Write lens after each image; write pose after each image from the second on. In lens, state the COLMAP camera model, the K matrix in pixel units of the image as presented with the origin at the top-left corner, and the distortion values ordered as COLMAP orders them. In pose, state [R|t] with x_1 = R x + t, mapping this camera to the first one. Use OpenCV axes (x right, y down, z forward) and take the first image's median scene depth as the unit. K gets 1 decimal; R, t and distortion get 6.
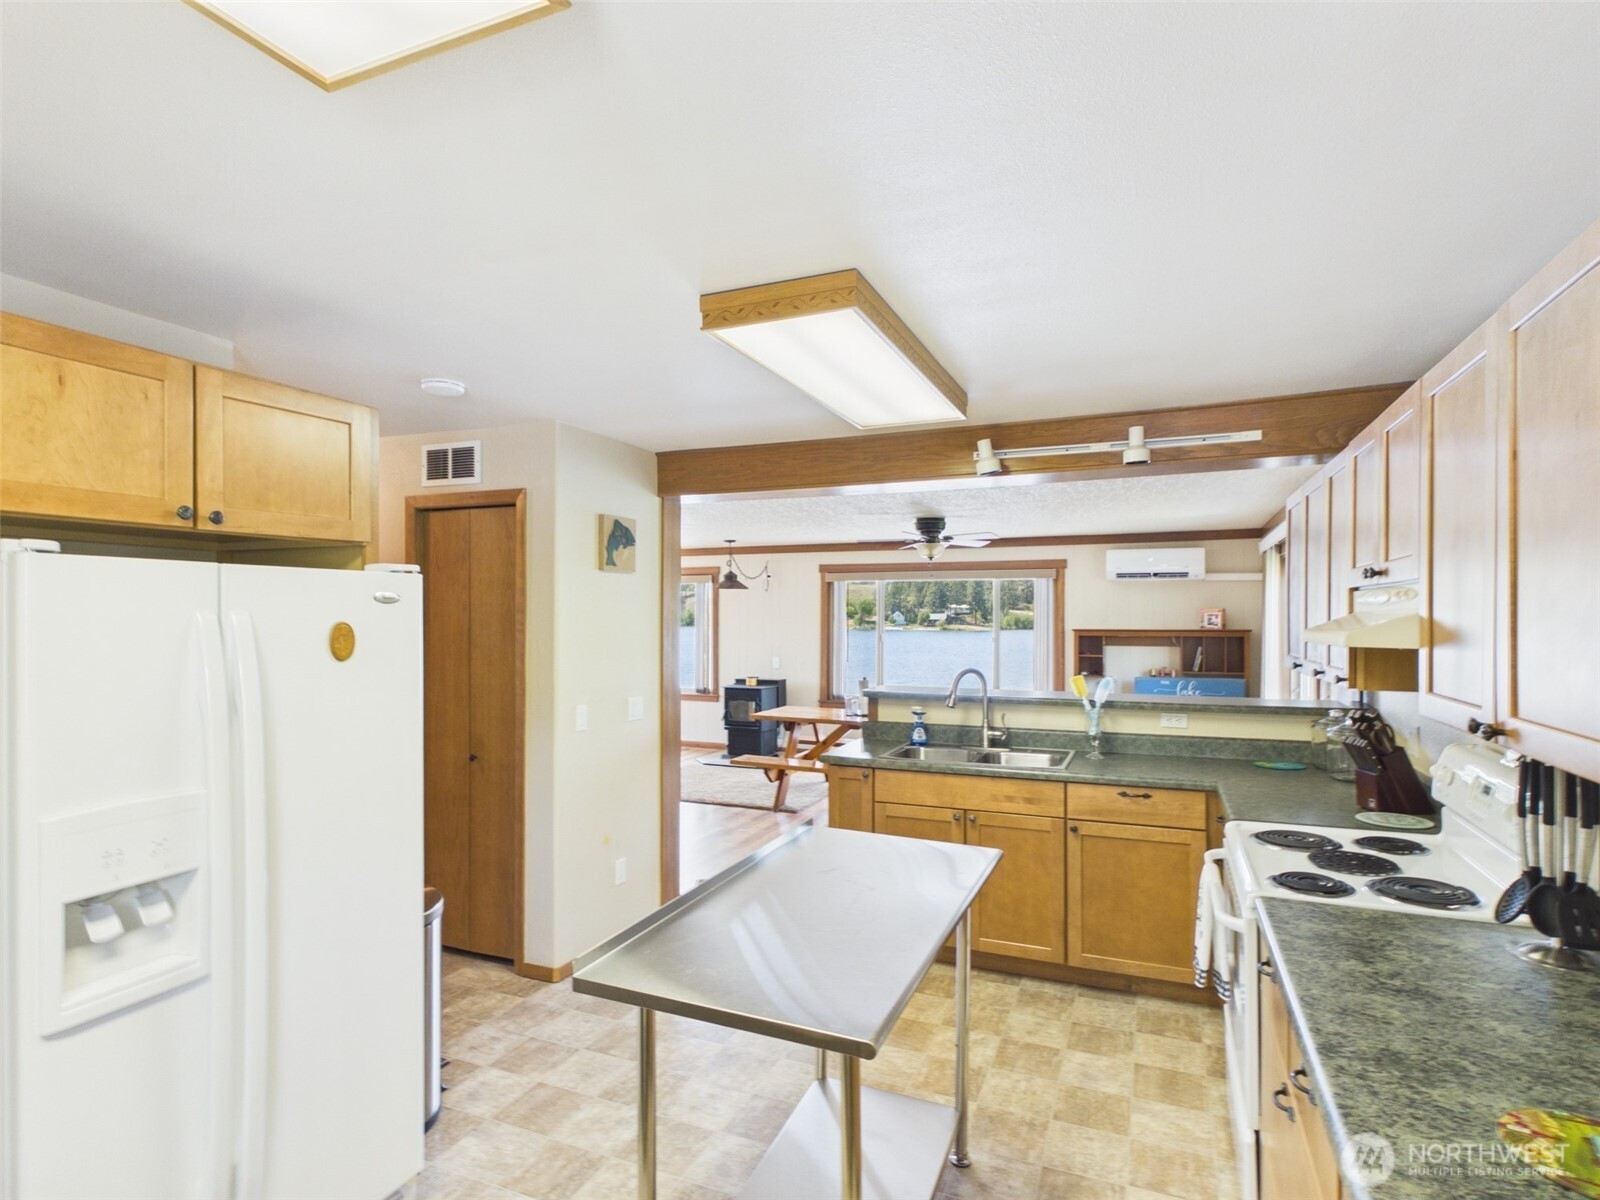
lens RADIAL K [[841.3, 0, 801.5], [0, 841.3, 608.7], [0, 0, 1]] dist [0.001478, 0.000309]
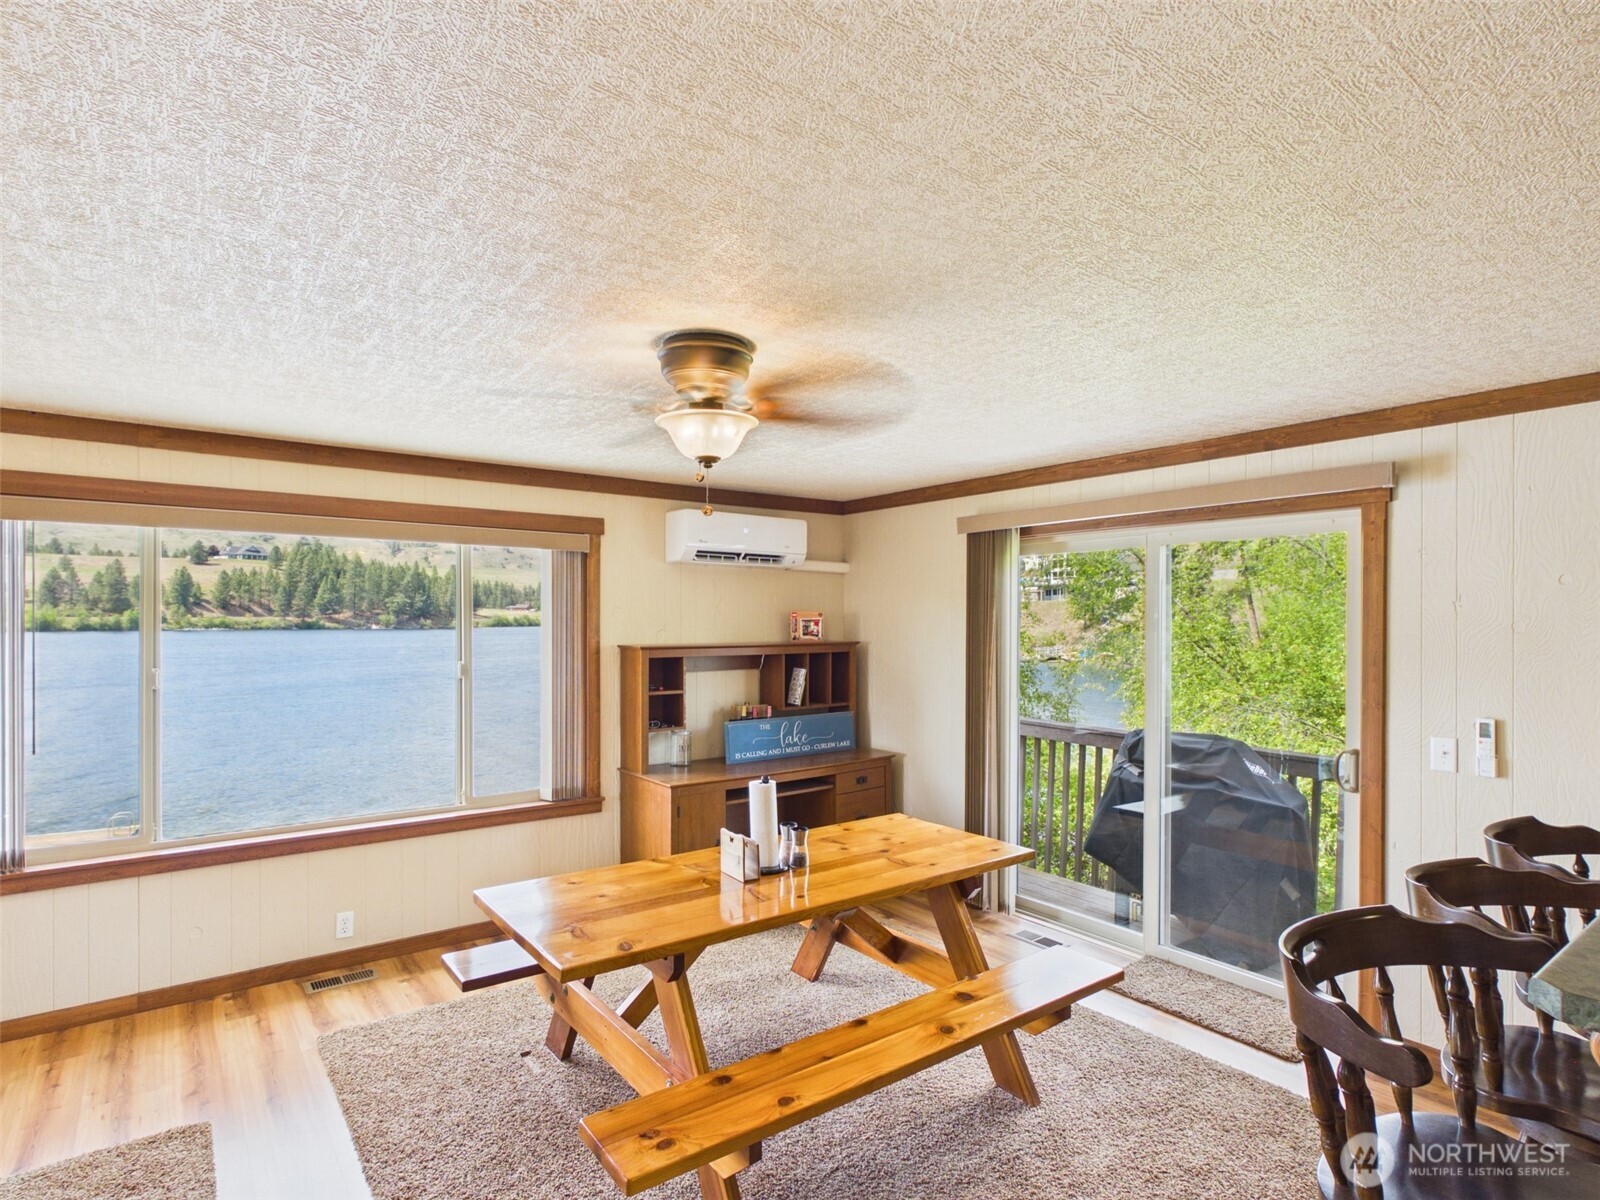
lens RADIAL K [[841.3, 0, 810.5], [0, 841.3, 601.6], [0, 0, 1]] dist [0.001478, 0.000309]
pose [[0.484779, 0.019940, 0.874409, -0.104920], [-0.005678, 0.999791, -0.019651, 0.005403], [-0.874618, 0.004562, 0.484791, 0.652849]]
